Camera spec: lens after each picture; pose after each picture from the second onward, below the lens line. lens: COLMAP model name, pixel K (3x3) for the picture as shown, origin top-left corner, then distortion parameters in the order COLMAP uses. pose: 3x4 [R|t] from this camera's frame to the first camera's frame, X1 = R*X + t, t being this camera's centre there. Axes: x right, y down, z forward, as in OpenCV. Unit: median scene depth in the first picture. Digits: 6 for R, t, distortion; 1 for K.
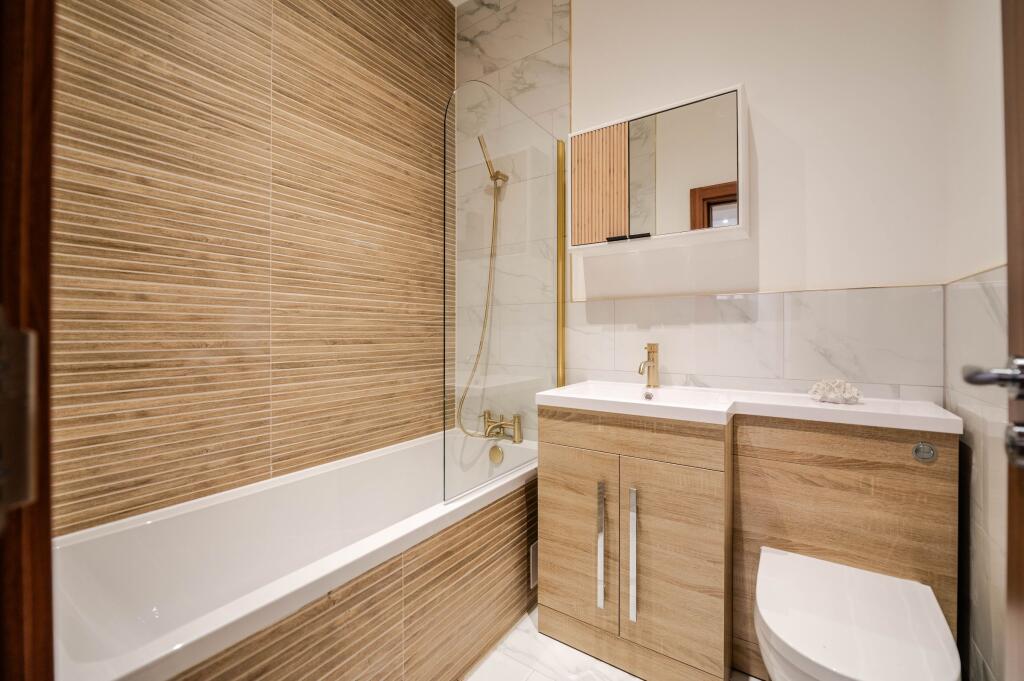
lens RADIAL K [[418.8, 0, 515.5], [0, 418.8, 335.5], [0, 0, 1]] dist [-0.003501, -0.000576]
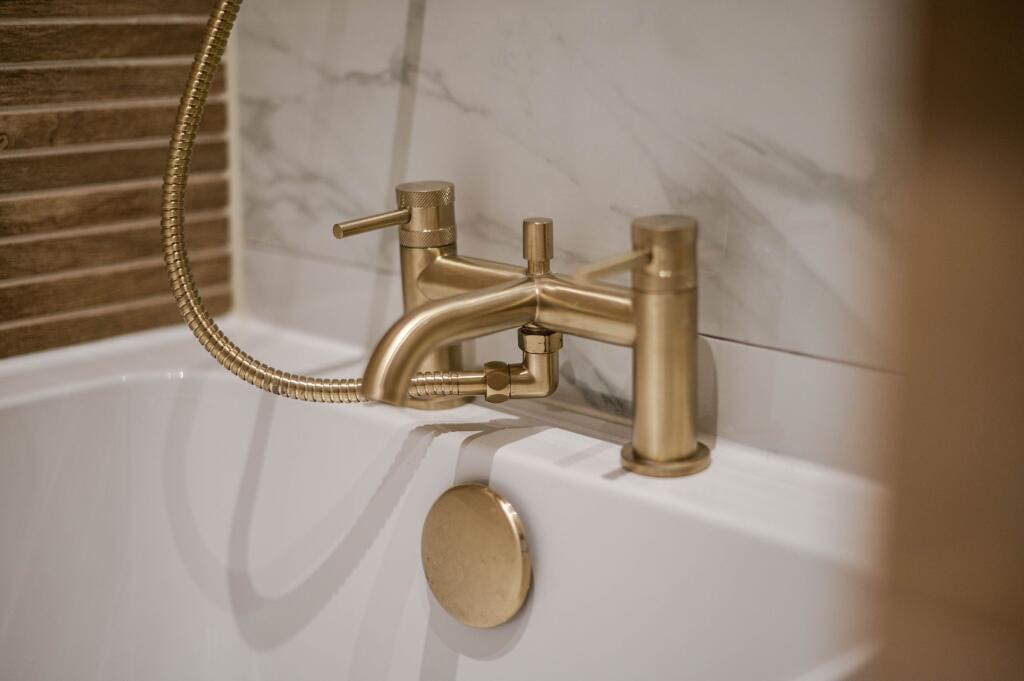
lens RADIAL K [[1557.3, 0, 513.1], [0, 1557.3, 337.9], [0, 0, 1]] dist [0.027071, 0.000000]
pose [[0.981537, 0.036896, -0.187680, 0.050212], [0.006646, 0.974048, 0.226246, 0.153246], [0.191156, -0.223316, 0.955819, 0.718736]]
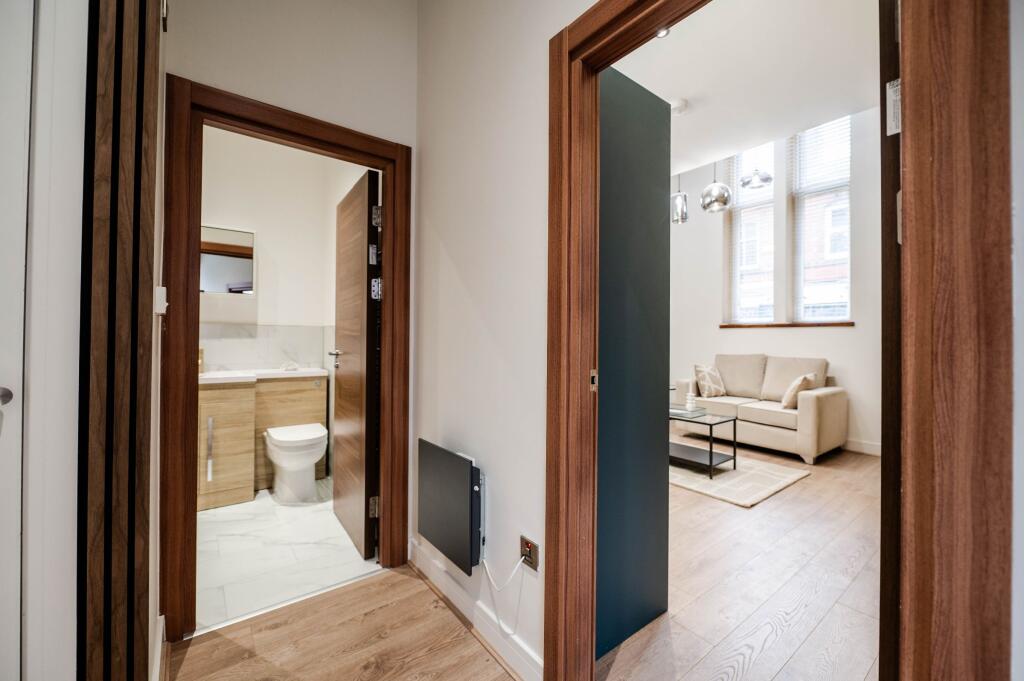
lens RADIAL K [[418.8, 0, 515.5], [0, 418.8, 332.7], [0, 0, 1]] dist [-0.003501, -0.000576]
pose [[0.314676, 0.013516, 0.949103, -0.954818], [-0.004555, 0.999909, -0.012729, -0.035610], [-0.949188, -0.000318, 0.314708, -0.863963]]
